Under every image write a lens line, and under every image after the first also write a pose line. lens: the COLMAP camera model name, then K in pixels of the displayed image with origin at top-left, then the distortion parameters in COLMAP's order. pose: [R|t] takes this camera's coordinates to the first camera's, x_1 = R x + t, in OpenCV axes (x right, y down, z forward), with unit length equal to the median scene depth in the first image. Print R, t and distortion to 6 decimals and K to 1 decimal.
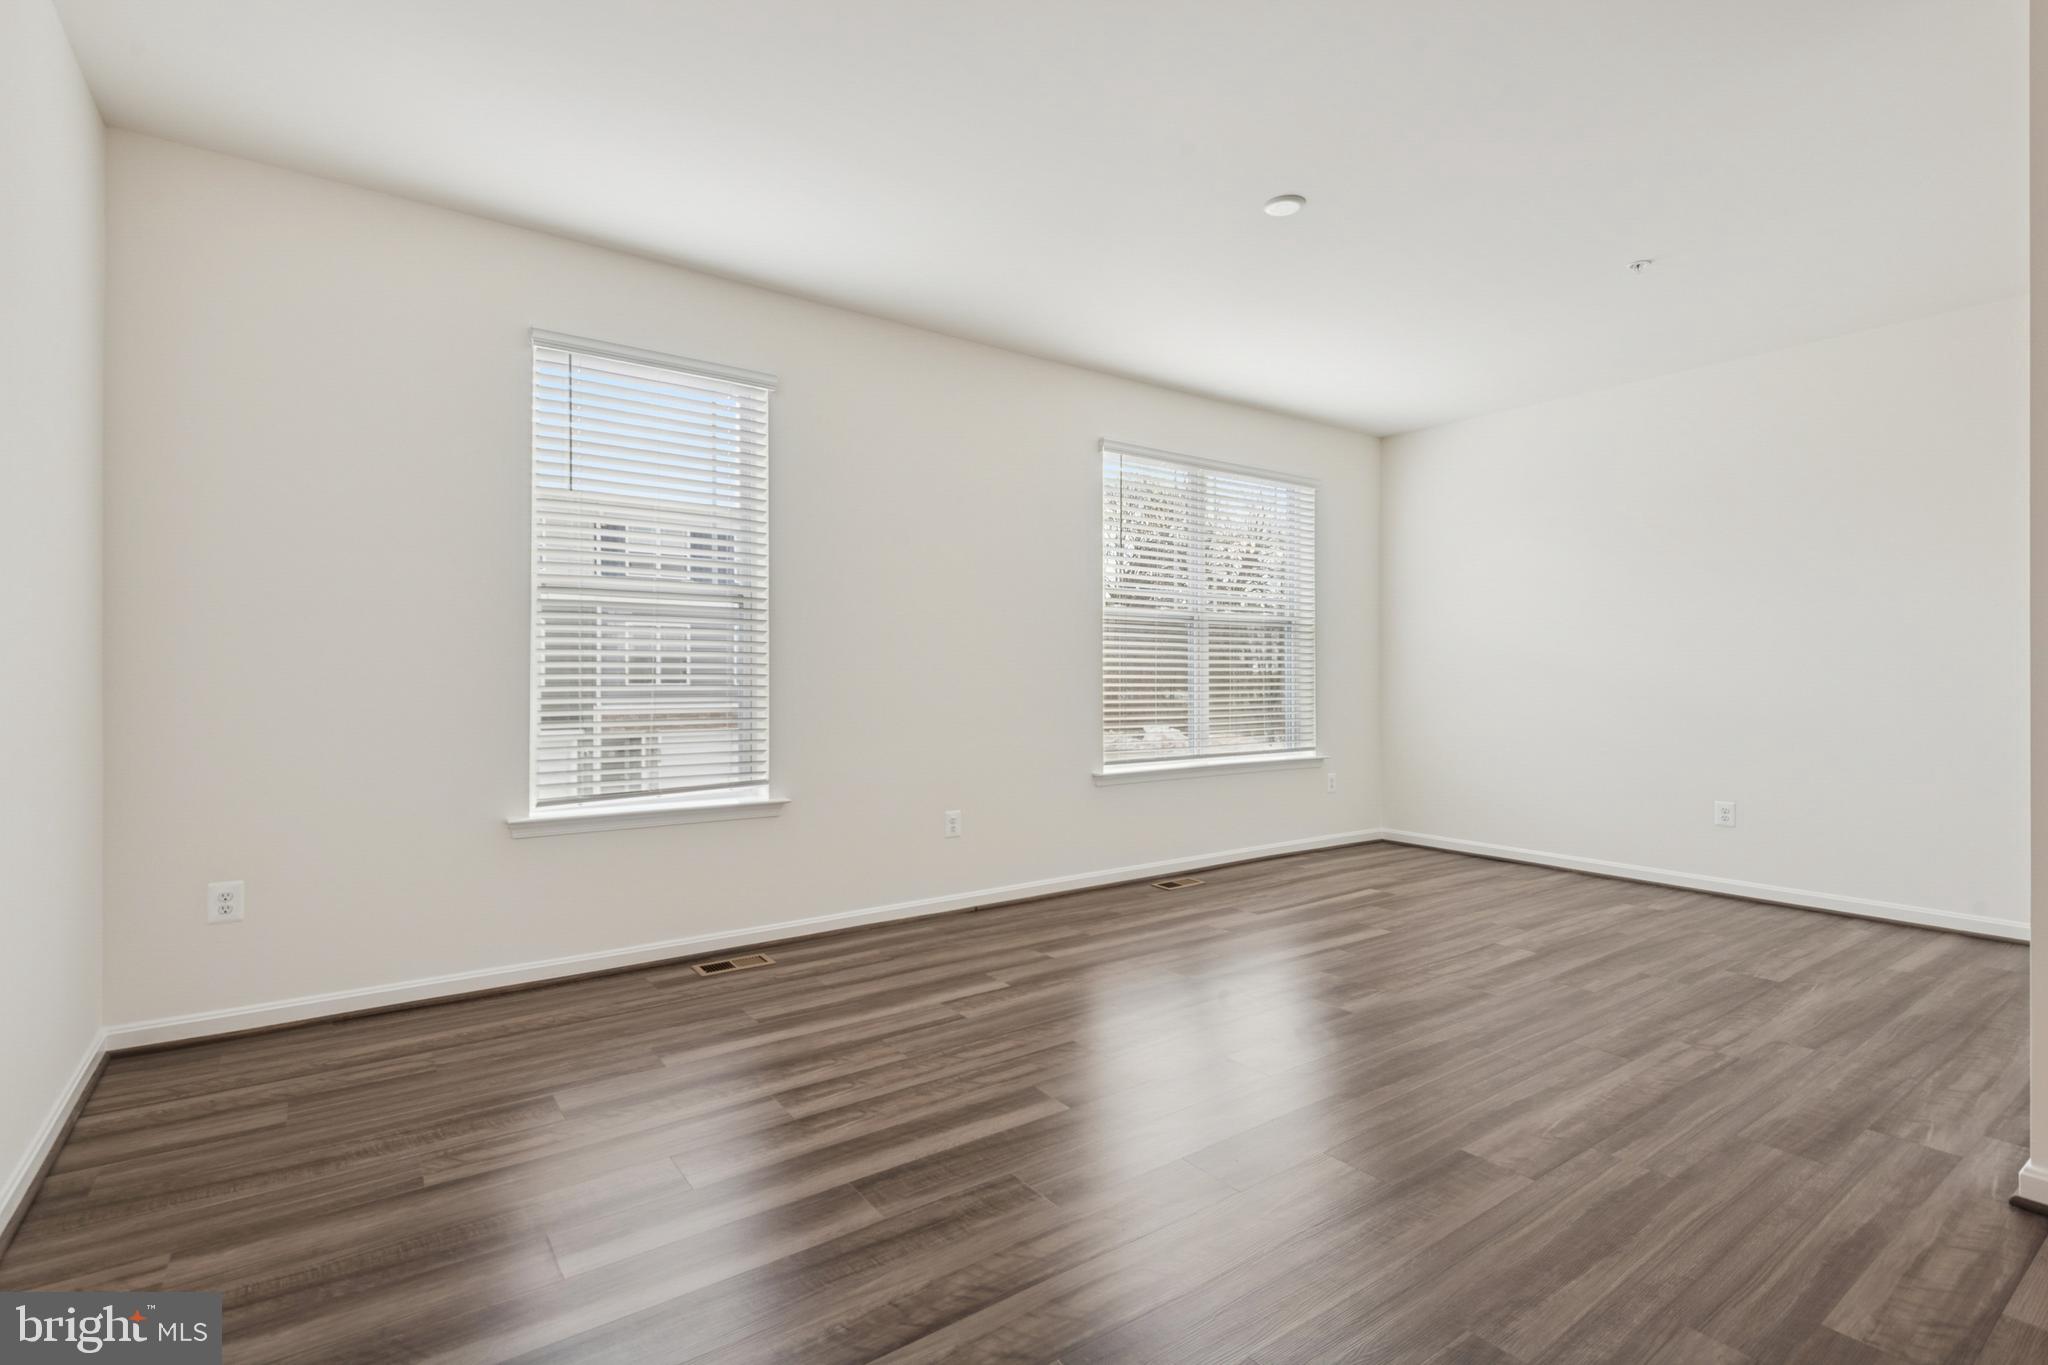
lens RADIAL K [[954.1, 0, 1007.9], [0, 954.1, 667.1], [0, 0, 1]] dist [0.019107, -0.012498]
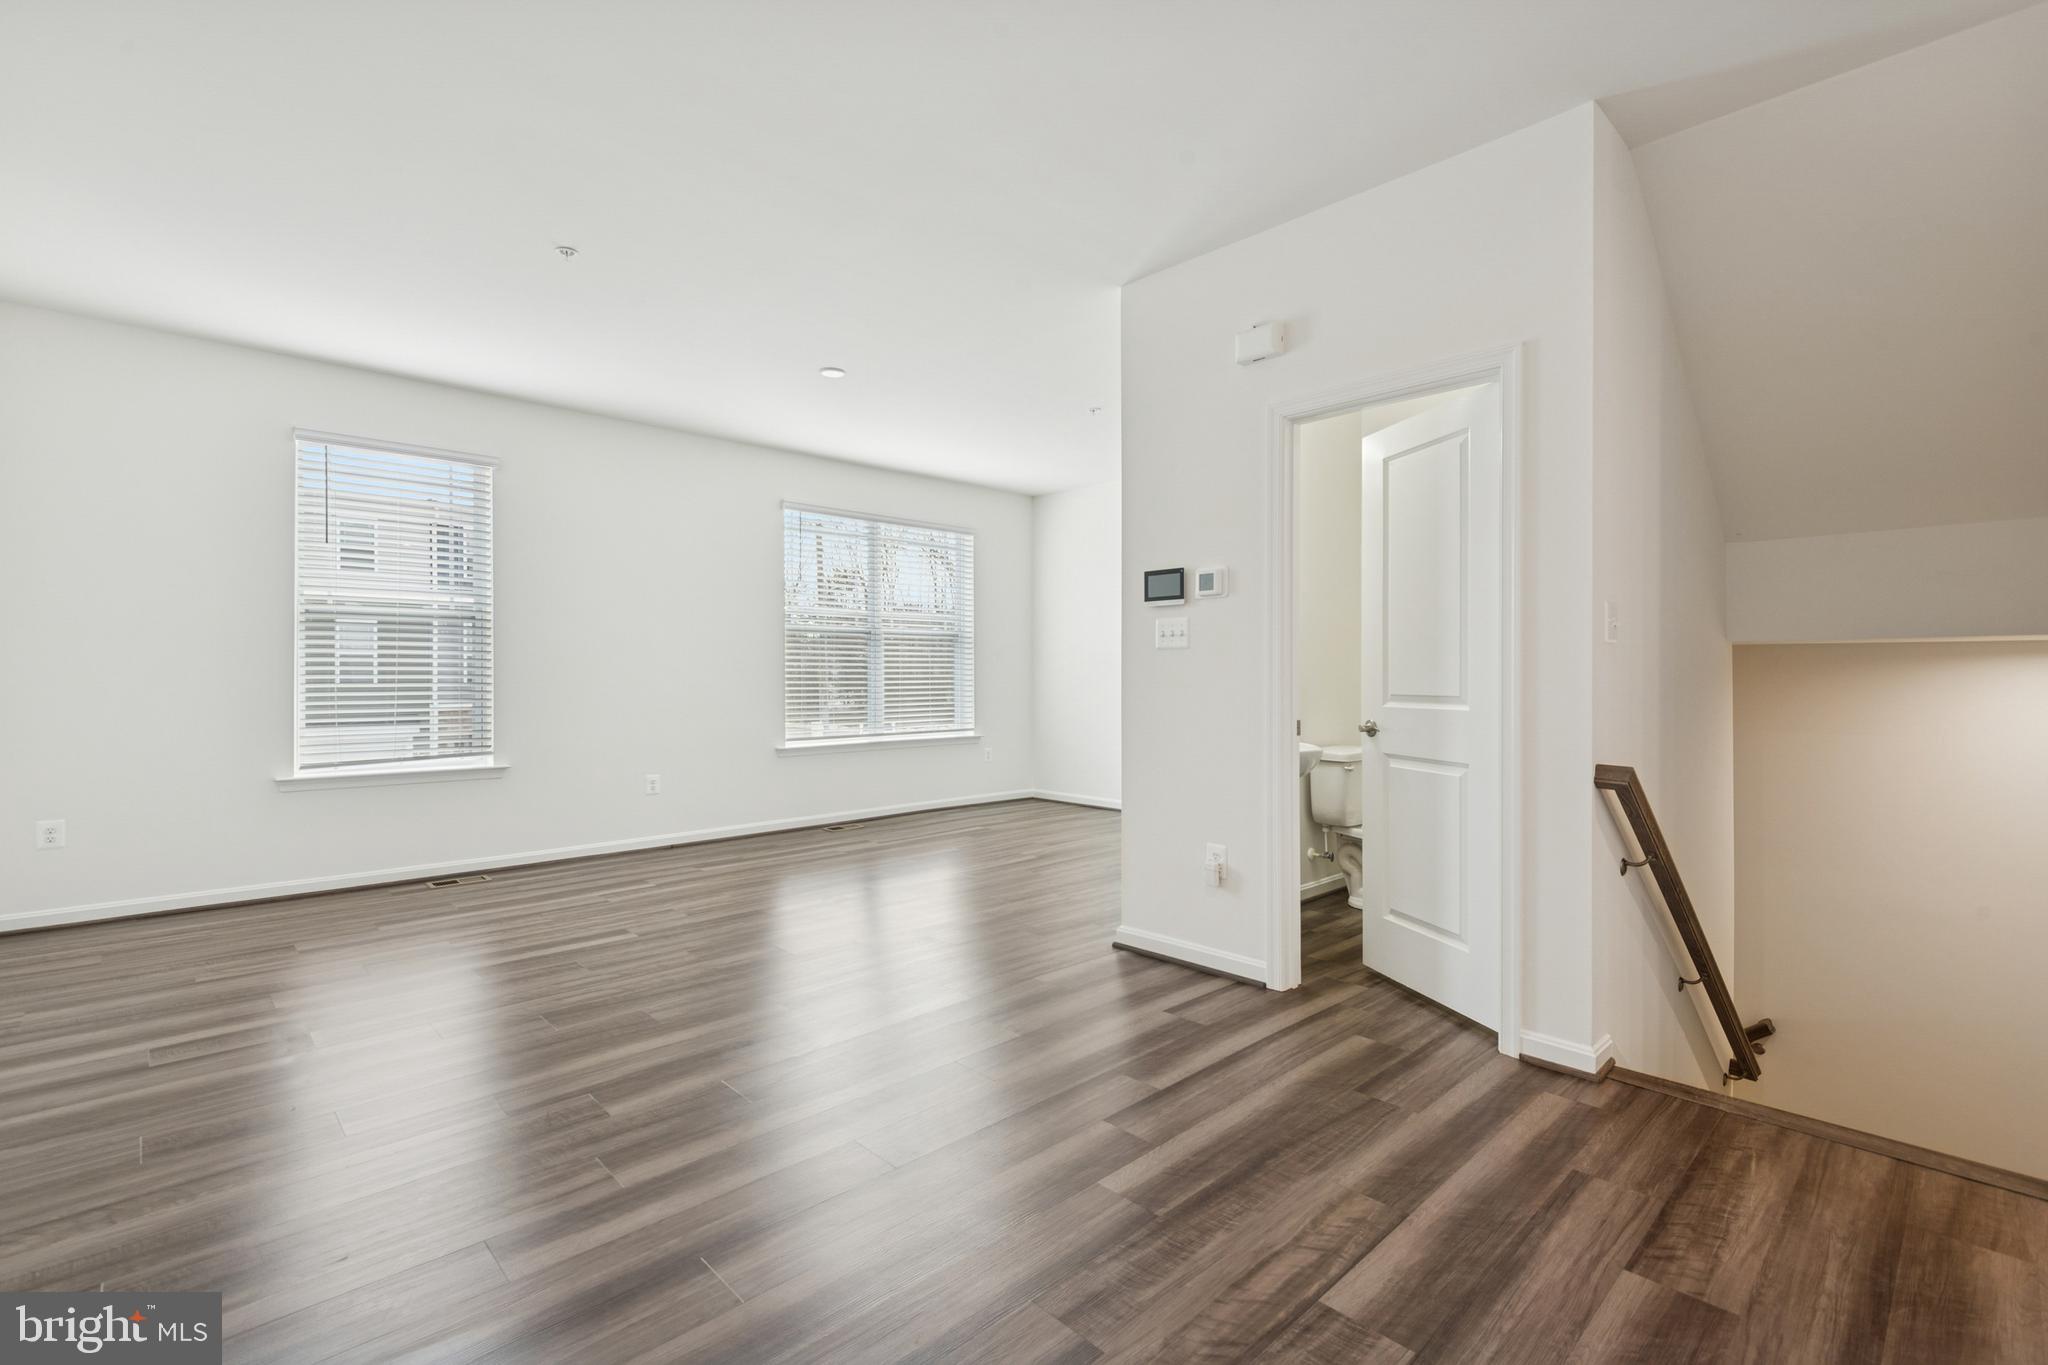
lens RADIAL K [[915.3, 0, 1016.0], [0, 915.3, 674.7], [0, 0, 1]] dist [0.016778, -0.006017]
pose [[0.990413, -0.002885, 0.138105, 0.365011], [0.002136, 0.999982, 0.005570, 0.001858], [-0.138118, -0.005221, 0.990402, -0.488557]]
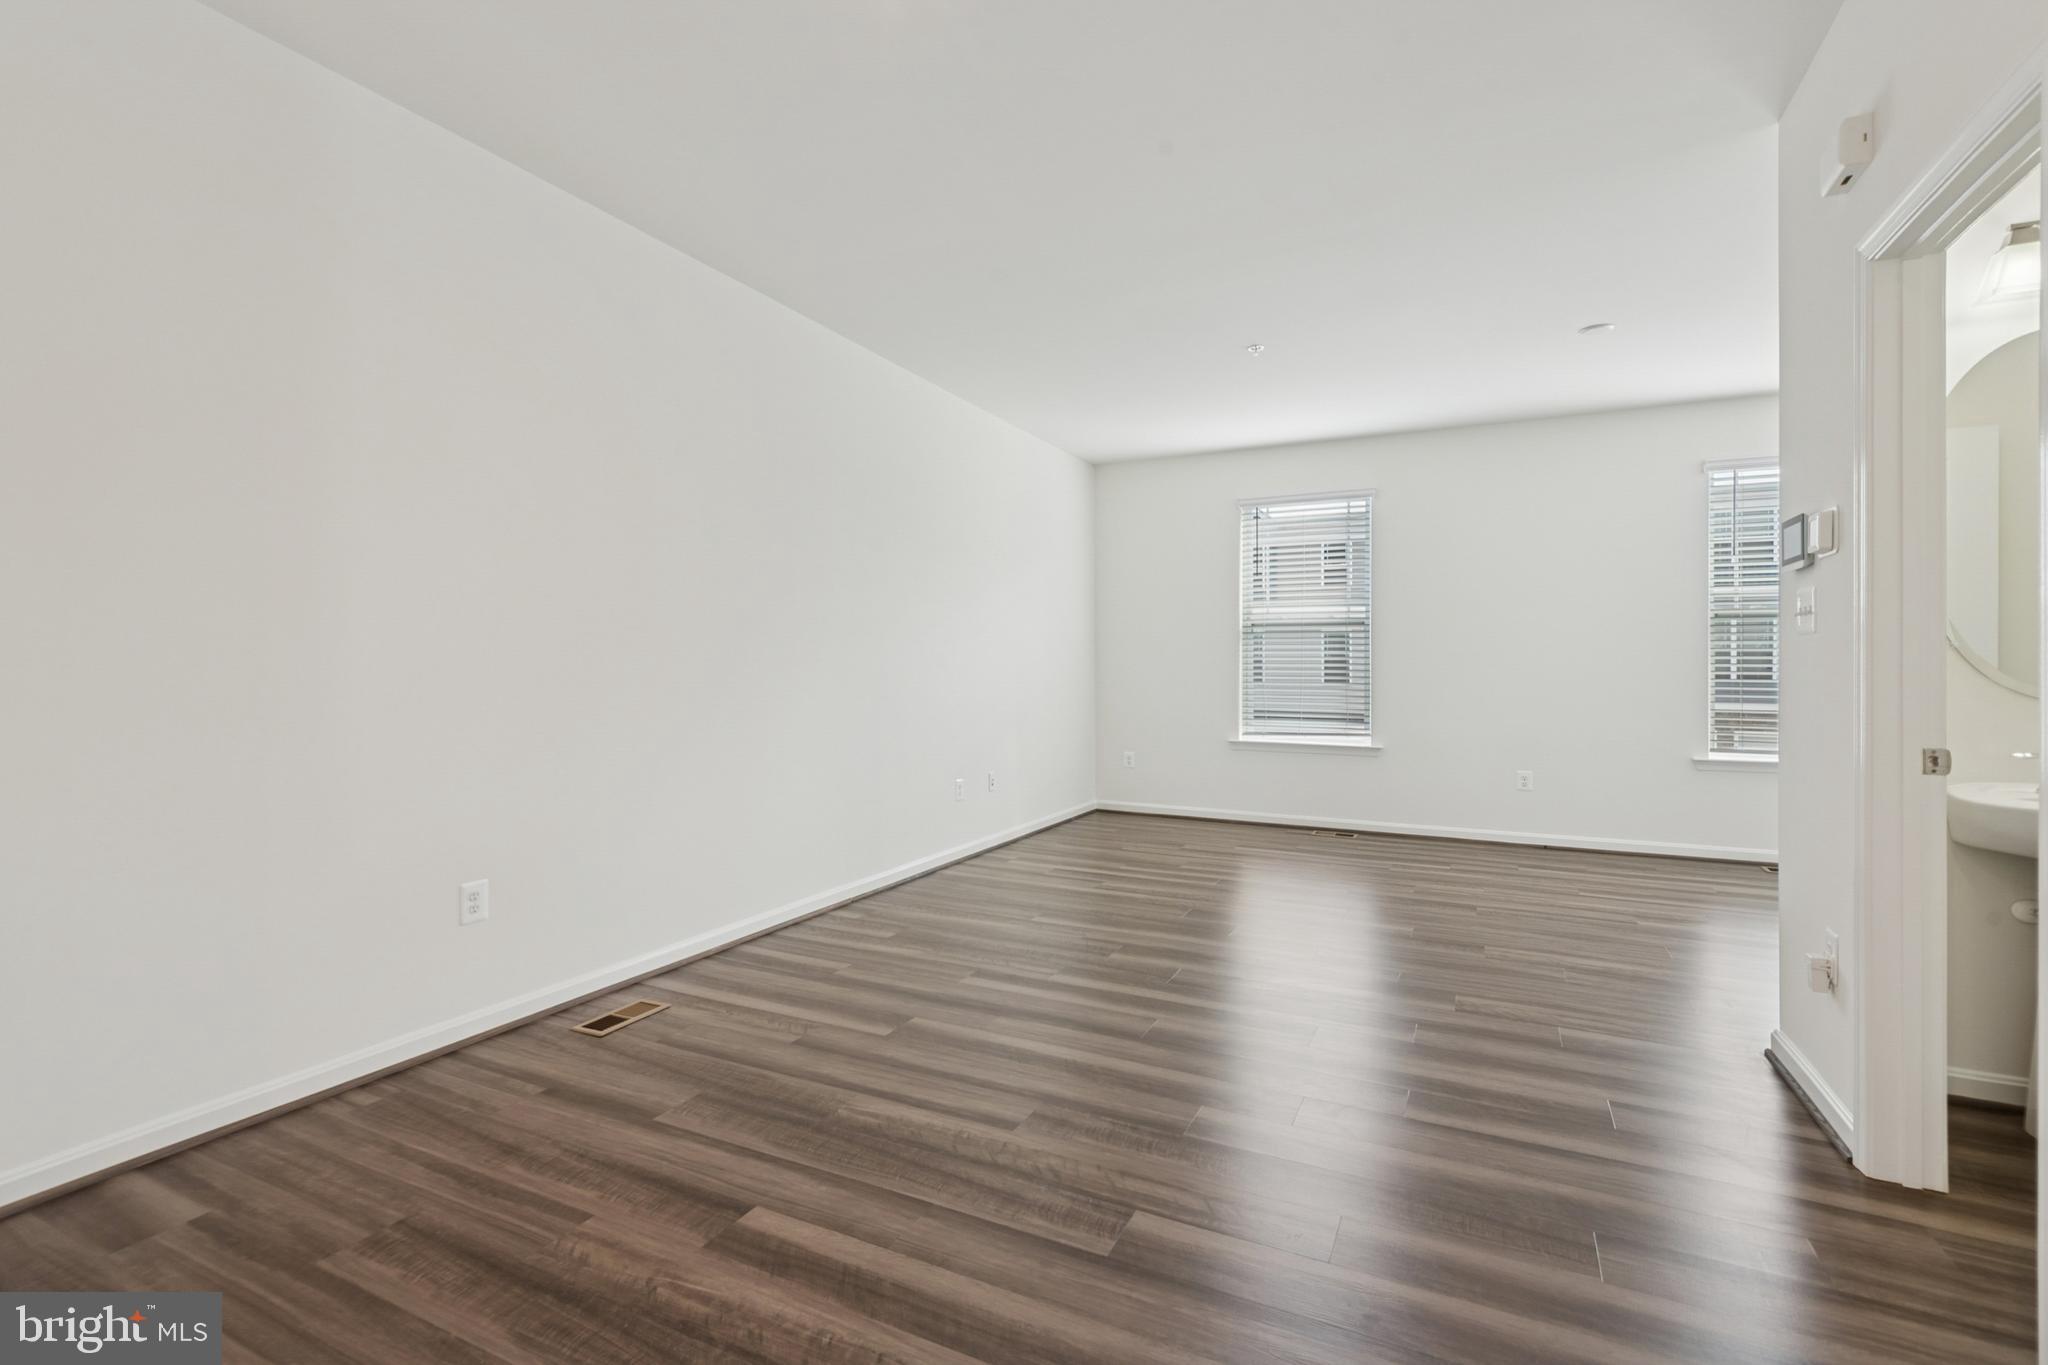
lens RADIAL K [[954.1, 0, 1007.9], [0, 954.1, 667.1], [0, 0, 1]] dist [0.019107, -0.012498]
pose [[0.453203, -0.001901, -0.891405, 1.095160], [0.002034, 0.999997, -0.001098, 0.003307], [0.891405, -0.001316, 0.453205, -0.362886]]
